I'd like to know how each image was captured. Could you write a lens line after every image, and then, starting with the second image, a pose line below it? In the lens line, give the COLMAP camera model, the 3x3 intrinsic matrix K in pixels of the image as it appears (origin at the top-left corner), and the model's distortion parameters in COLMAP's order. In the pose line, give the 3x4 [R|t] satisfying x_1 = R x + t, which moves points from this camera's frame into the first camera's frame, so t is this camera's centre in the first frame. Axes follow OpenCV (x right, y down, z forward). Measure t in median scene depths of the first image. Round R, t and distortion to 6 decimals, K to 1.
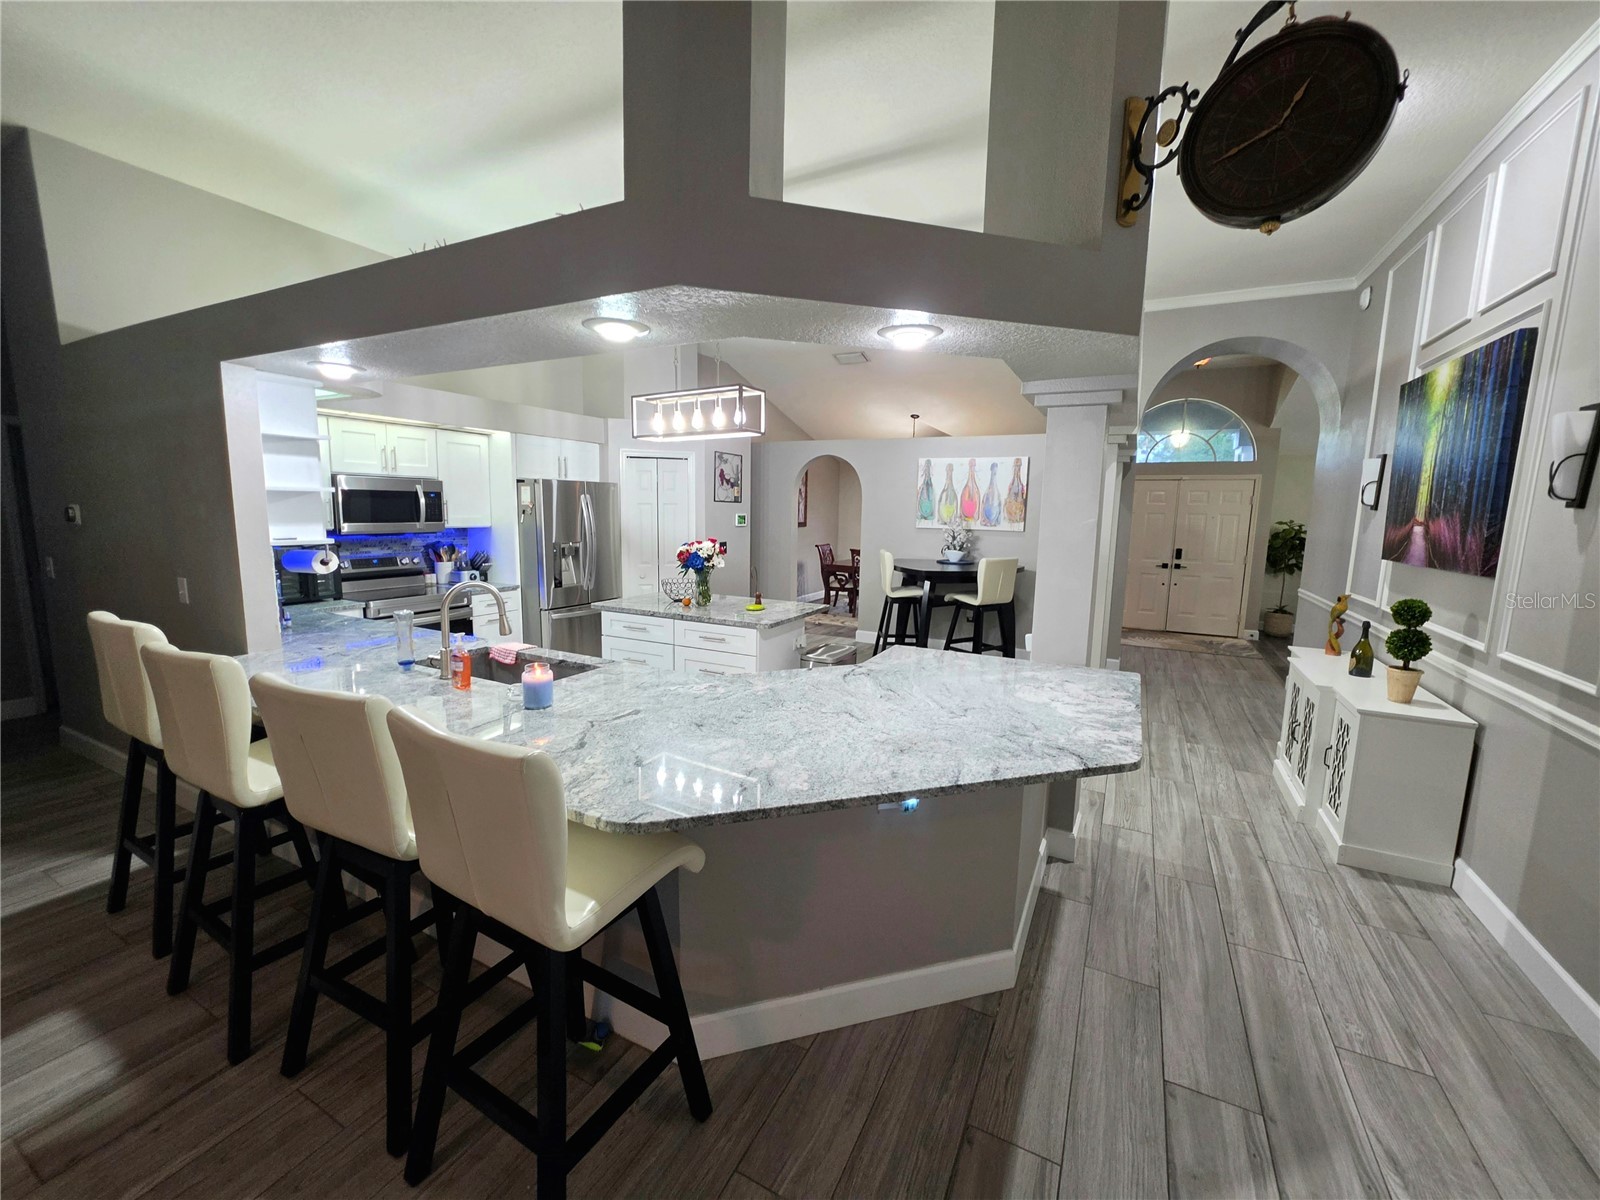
lens RADIAL K [[643.1, 0, 789.6], [0, 643.1, 592.8], [0, 0, 1]] dist [0.000162, 0.000098]
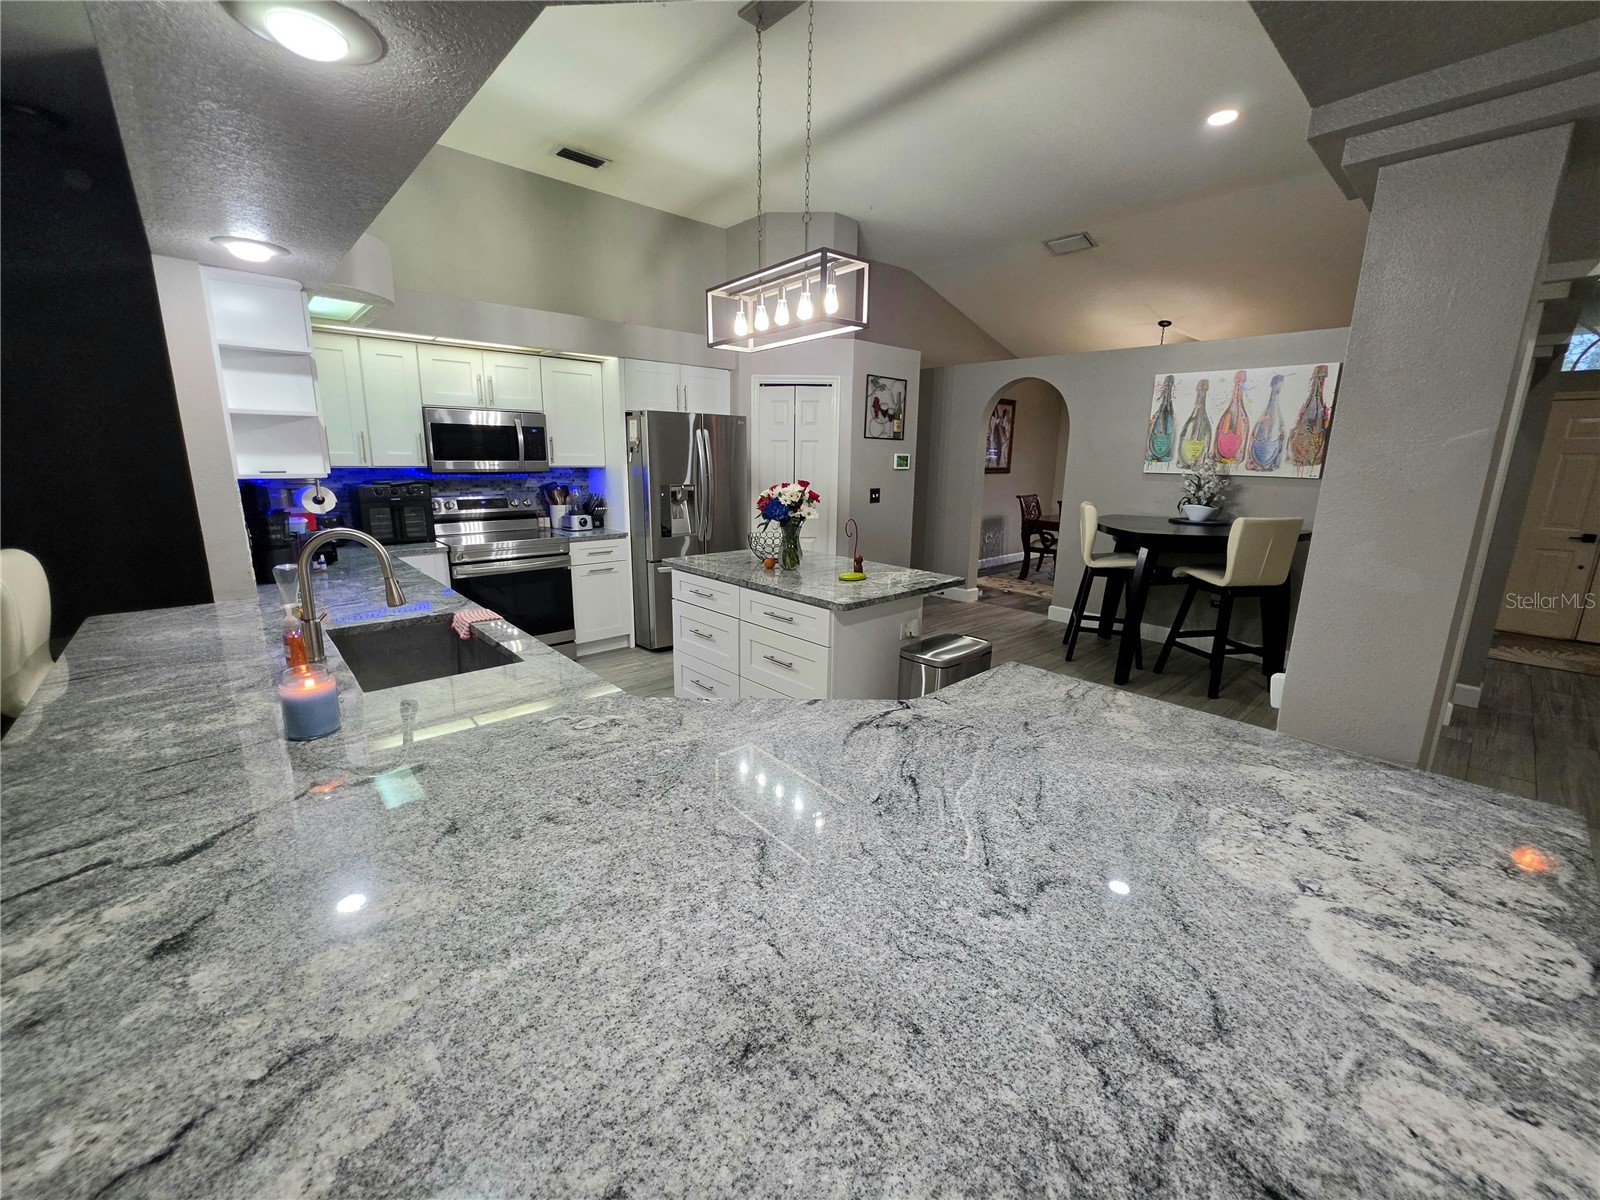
lens RADIAL K [[638.3, 0, 795.8], [0, 638.3, 595.1], [0, 0, 1]] dist [-0.002264, -0.000014]
pose [[0.940427, 0.069044, -0.332910, 0.124956], [-0.041915, 0.995238, 0.088002, -0.016369], [0.337401, -0.068805, 0.938843, 0.288420]]
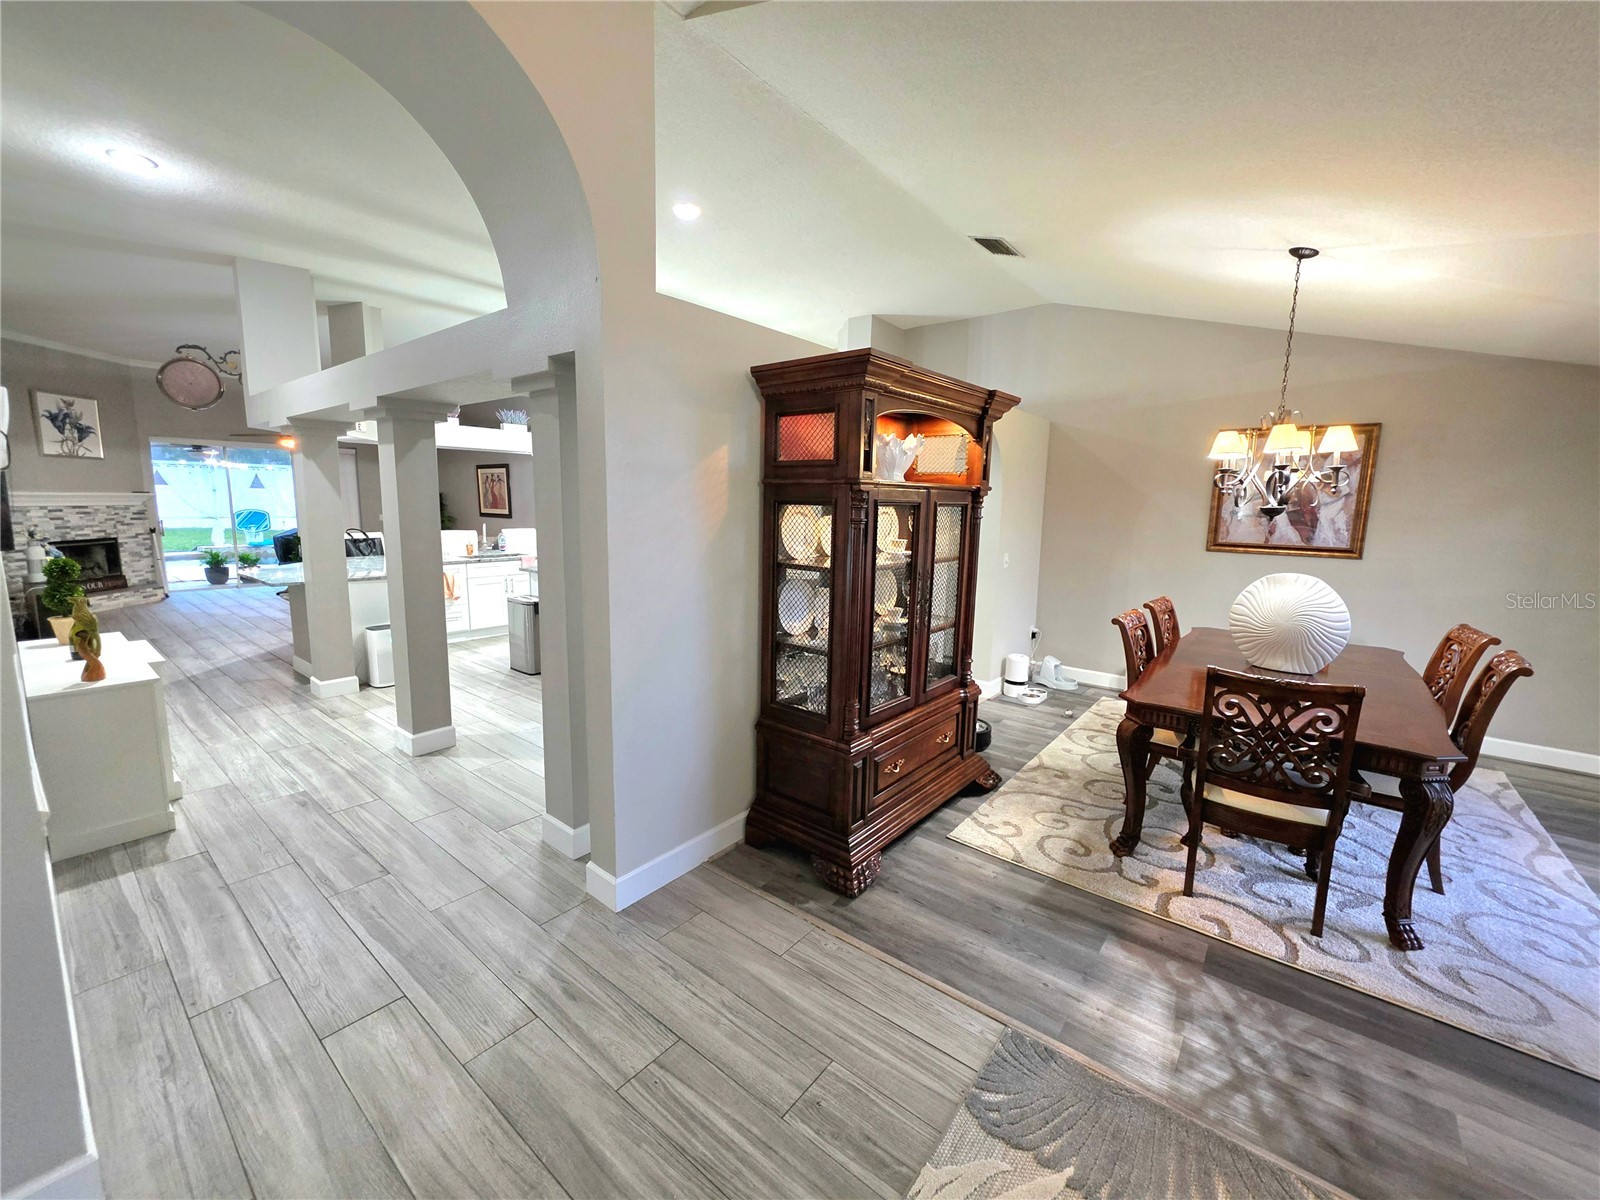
lens RADIAL K [[635.4, 0, 796.0], [0, 635.4, 590.0], [0, 0, 1]] dist [-0.000719, -0.000011]
pose [[-0.178831, 0.116036, -0.977013, 1.258998], [-0.154391, 0.977409, 0.144343, -0.211766], [0.971691, 0.176655, -0.156876, 1.688958]]
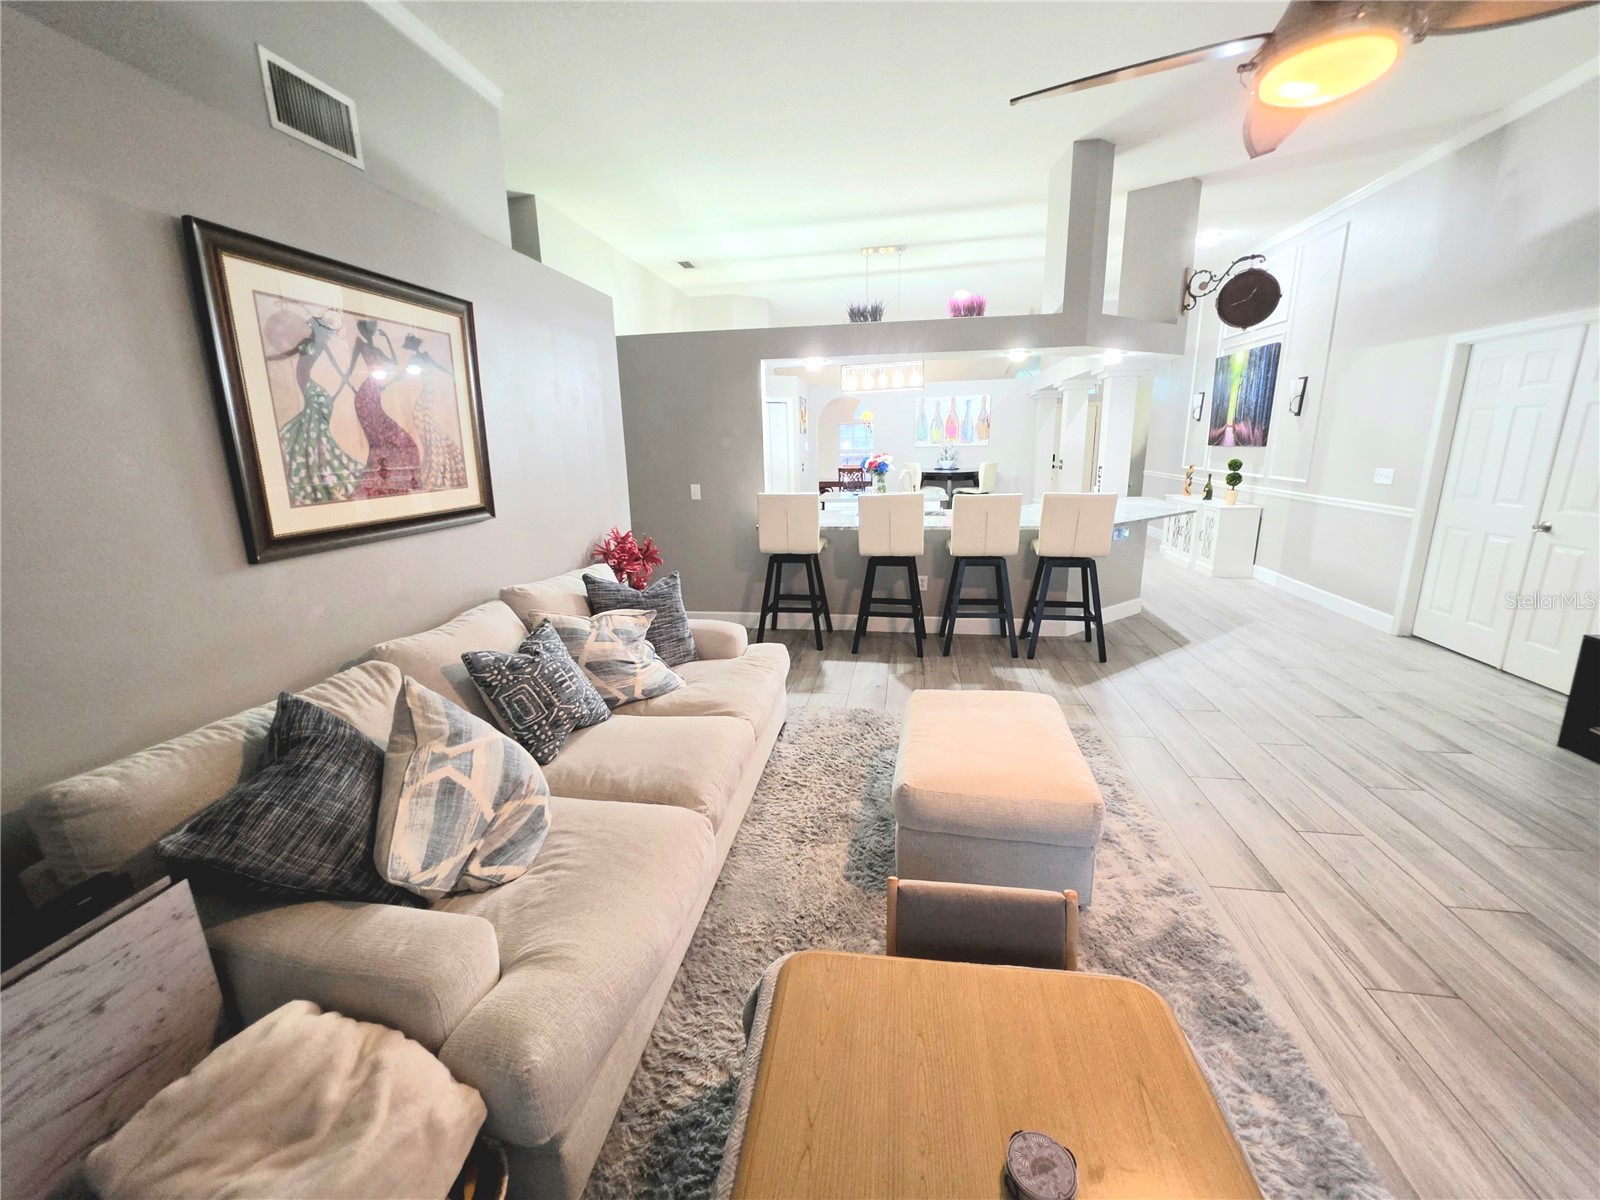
lens RADIAL K [[645.2, 0, 790.1], [0, 645.2, 589.9], [0, 0, 1]] dist [-0.000420, 0.000089]
pose [[0.951046, -0.111024, 0.288418, -0.850917], [0.083600, 0.990871, 0.105759, 0.064960], [-0.297527, -0.076470, 0.951646, -0.510445]]
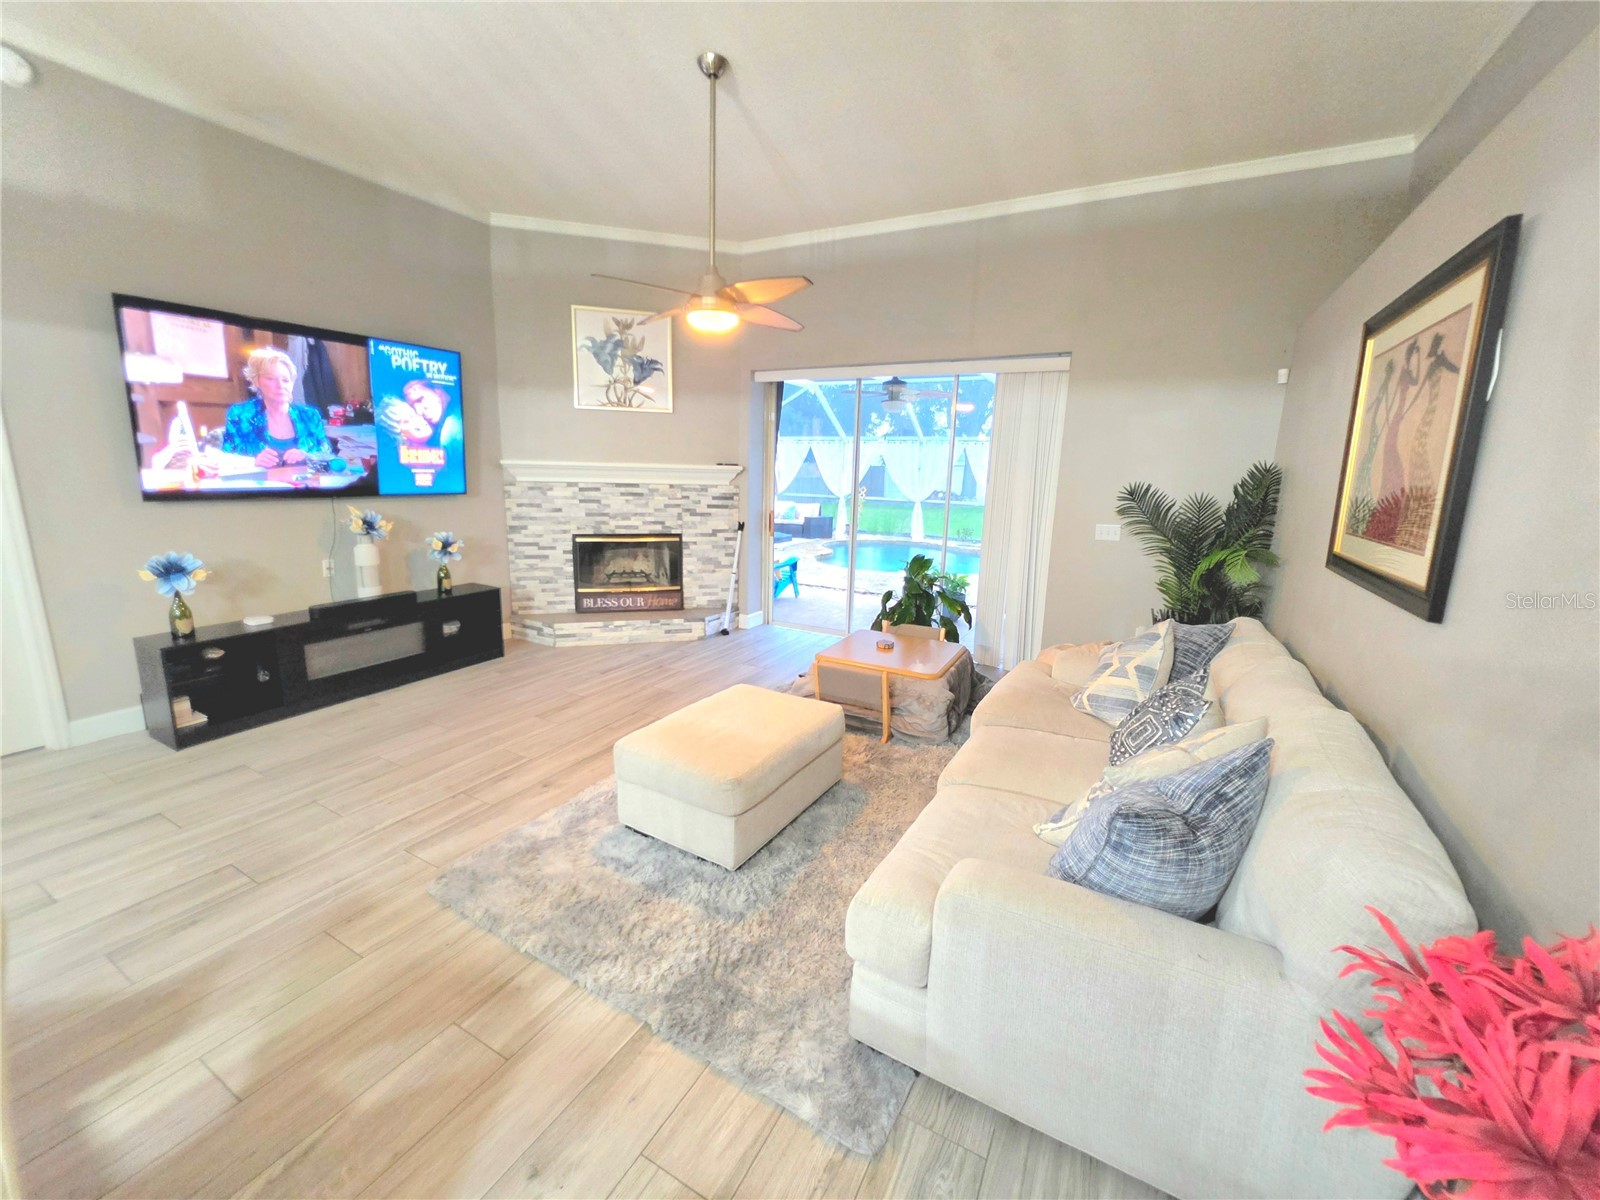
lens RADIAL K [[635.4, 0, 796.0], [0, 635.4, 590.0], [0, 0, 1]] dist [-0.000719, -0.000011]
pose [[-0.998765, -0.048117, 0.012414, -0.598848], [-0.041592, 0.946142, 0.321068, -0.073242], [-0.027195, 0.320155, -0.946975, 0.528056]]
